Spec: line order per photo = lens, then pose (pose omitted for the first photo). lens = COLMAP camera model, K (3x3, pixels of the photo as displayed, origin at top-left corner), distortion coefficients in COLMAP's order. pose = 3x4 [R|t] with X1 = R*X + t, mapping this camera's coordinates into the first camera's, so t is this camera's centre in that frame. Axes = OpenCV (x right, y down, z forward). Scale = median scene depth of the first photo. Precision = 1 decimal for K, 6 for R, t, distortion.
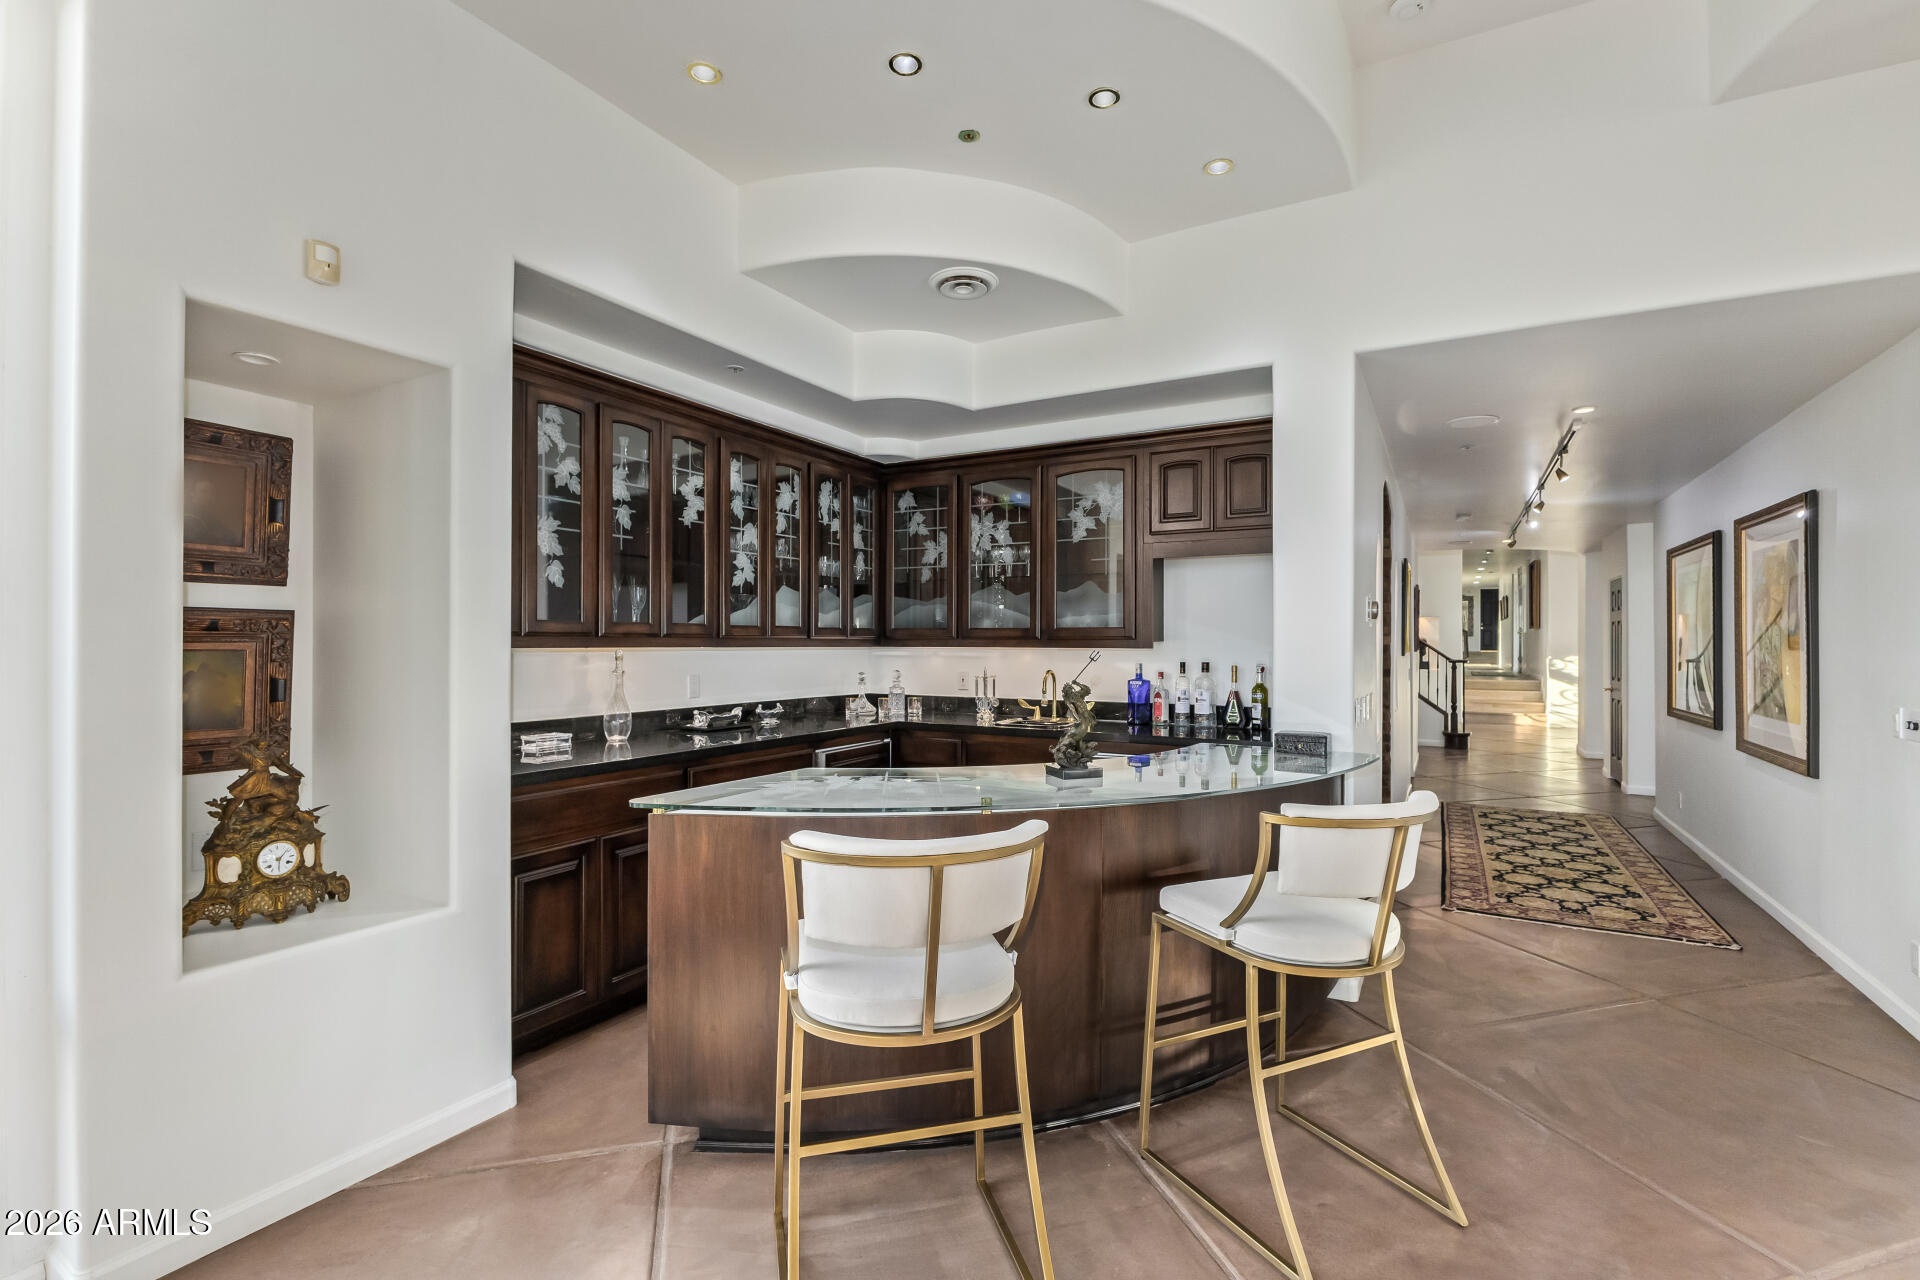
lens RADIAL K [[910.2, 0, 960.0], [0, 910.2, 640.0], [0, 0, 1]] dist [-0.000621, -0.000202]
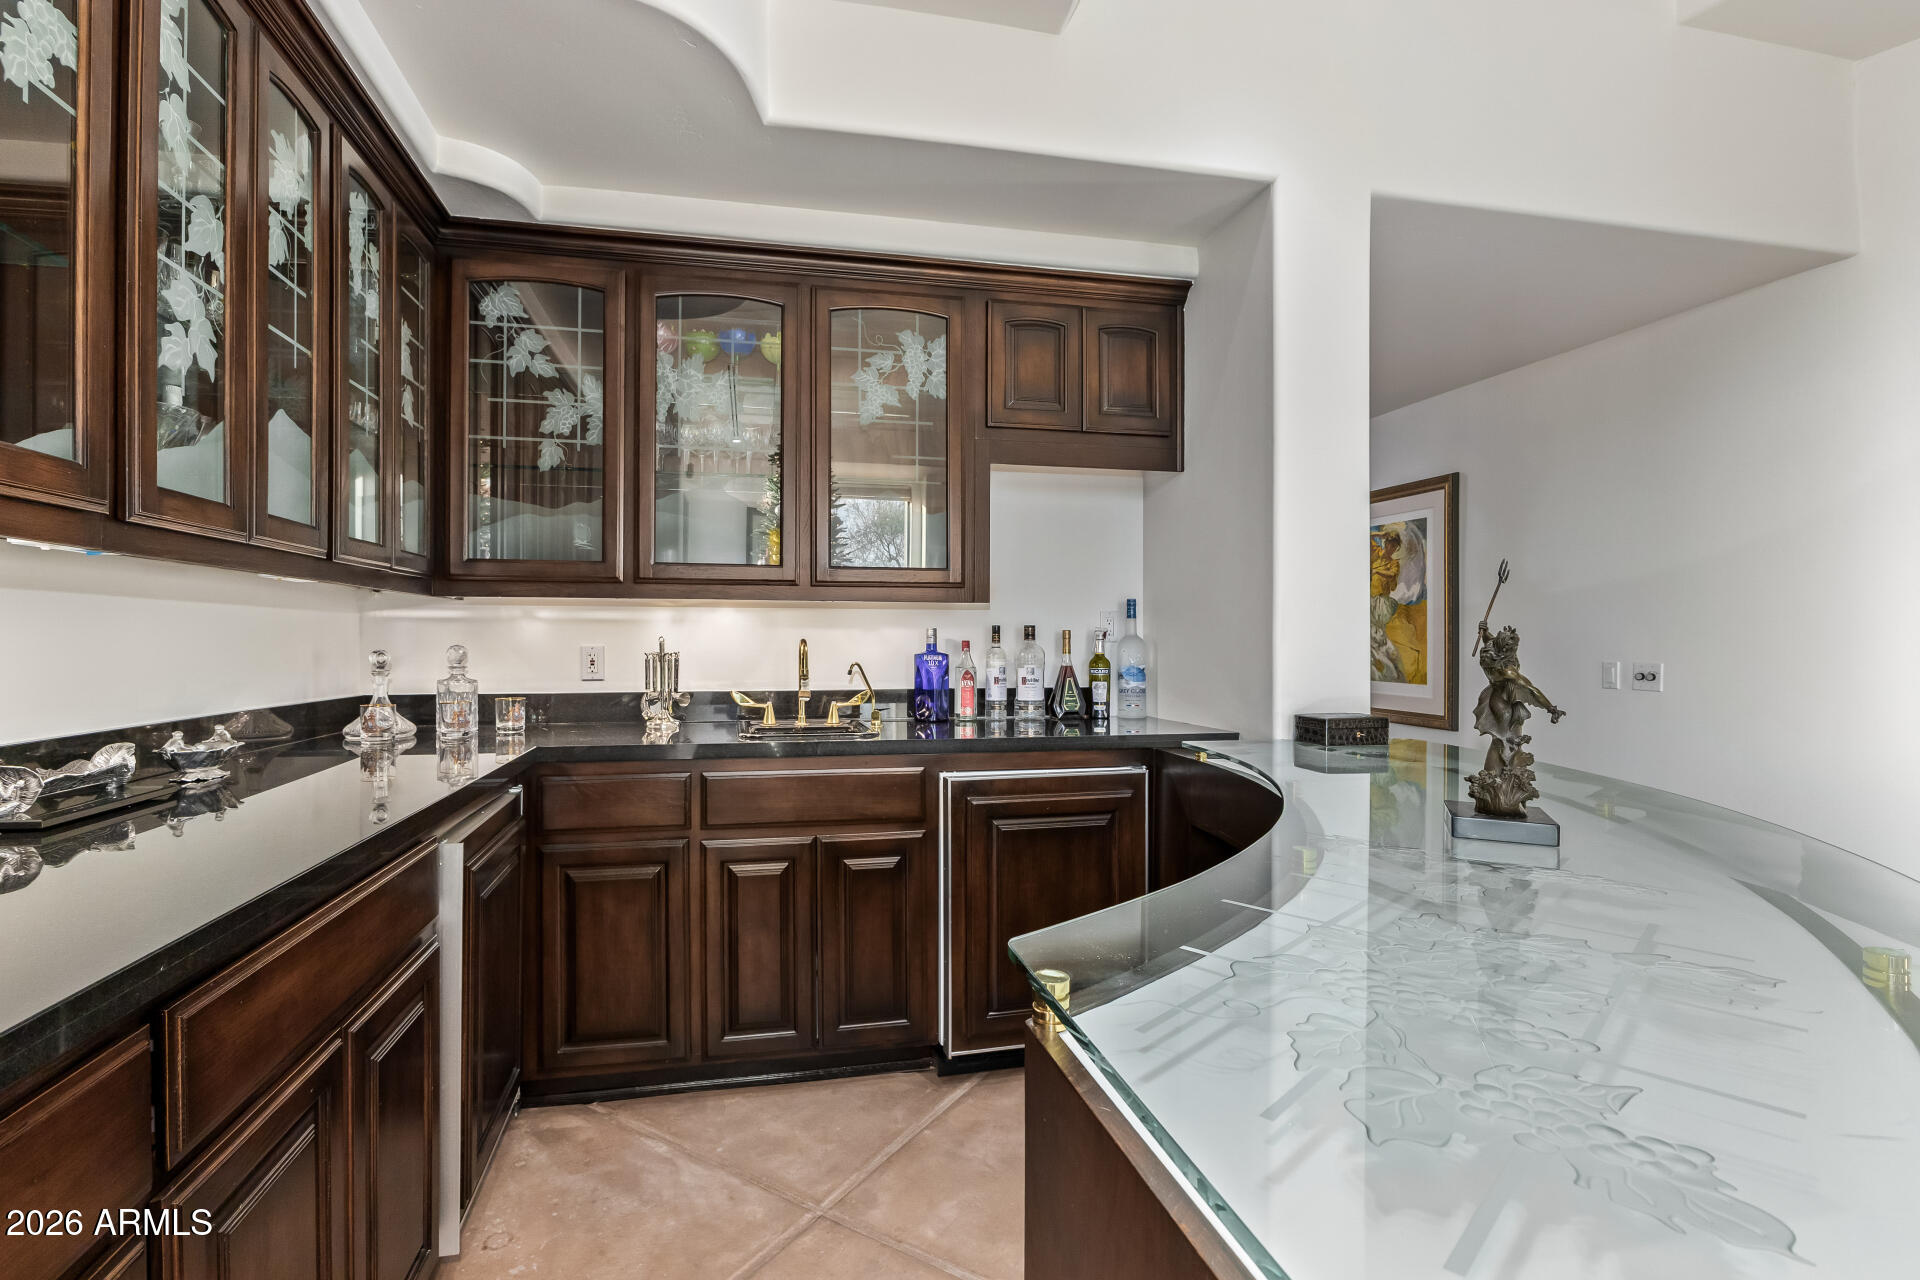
lens RADIAL K [[910.2, 0, 960.0], [0, 910.2, 640.0], [0, 0, 1]] dist [-0.000621, -0.000202]
pose [[0.742141, -0.001149, 0.670242, -0.226611], [-0.001218, 0.999995, 0.003063, 0.032264], [-0.670242, -0.003090, 0.742136, 0.507709]]
